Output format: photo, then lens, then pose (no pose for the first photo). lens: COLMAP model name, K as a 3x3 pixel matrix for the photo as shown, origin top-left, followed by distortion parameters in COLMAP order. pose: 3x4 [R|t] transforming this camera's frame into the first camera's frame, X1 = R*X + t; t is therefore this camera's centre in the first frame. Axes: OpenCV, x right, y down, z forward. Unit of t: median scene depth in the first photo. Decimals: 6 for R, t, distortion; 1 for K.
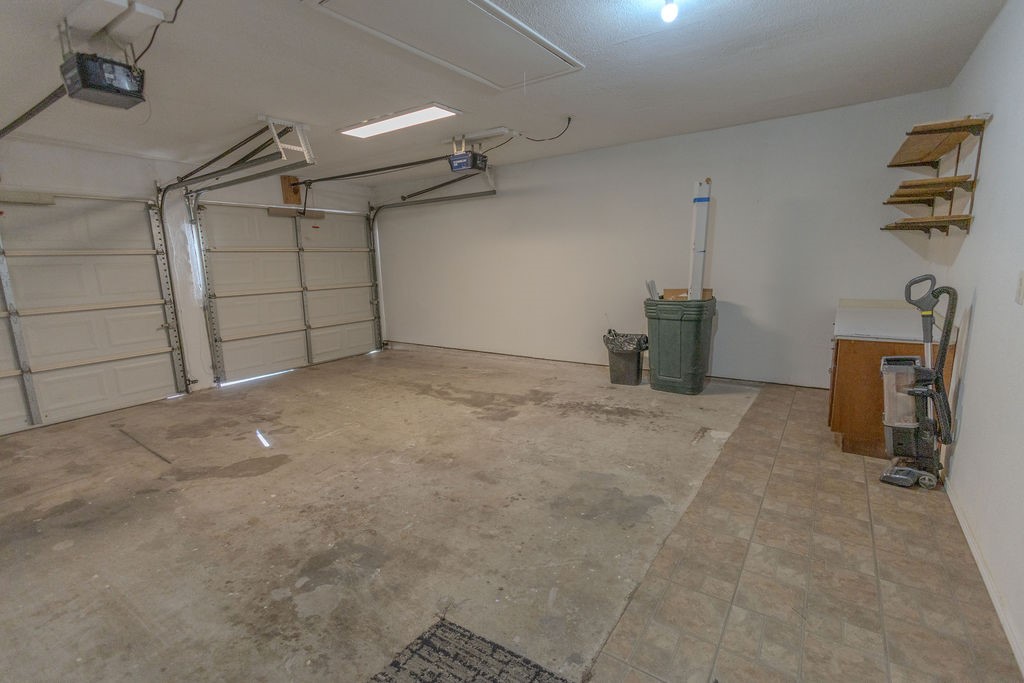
lens RADIAL K [[468.3, 0, 507.0], [0, 468.3, 339.5], [0, 0, 1]] dist [-0.003690, 0.003530]
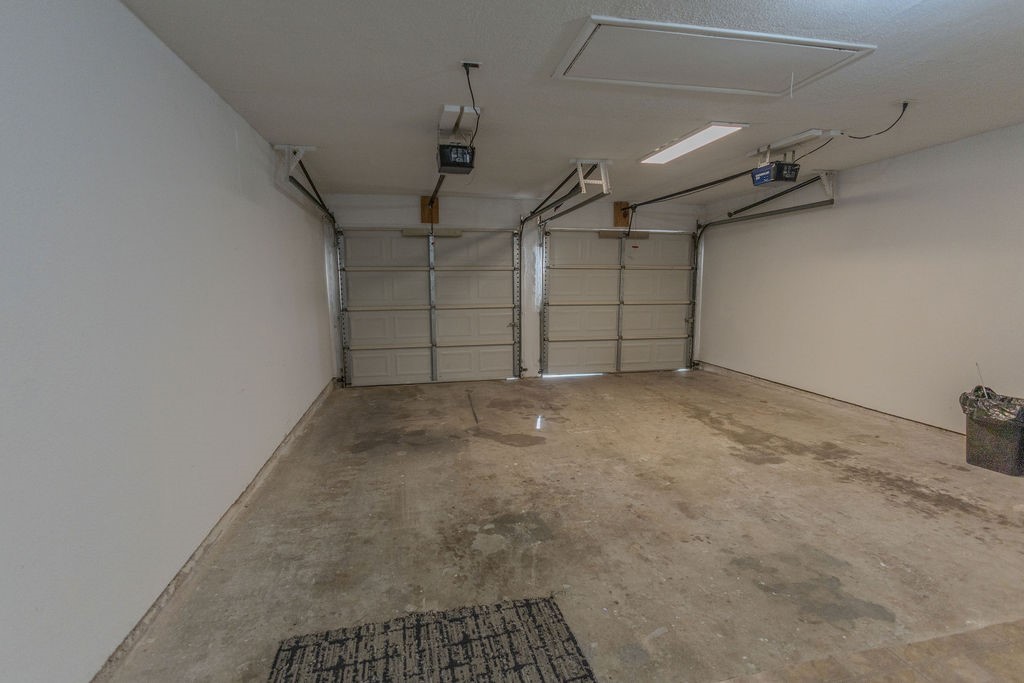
lens RADIAL K [[468.3, 0, 507.0], [0, 468.3, 339.5], [0, 0, 1]] dist [-0.003690, 0.003530]
pose [[0.737102, 0.111452, -0.666528, 0.198005], [-0.133351, 0.990901, 0.018221, -0.012026], [0.662494, 0.075451, 0.745257, 0.014509]]
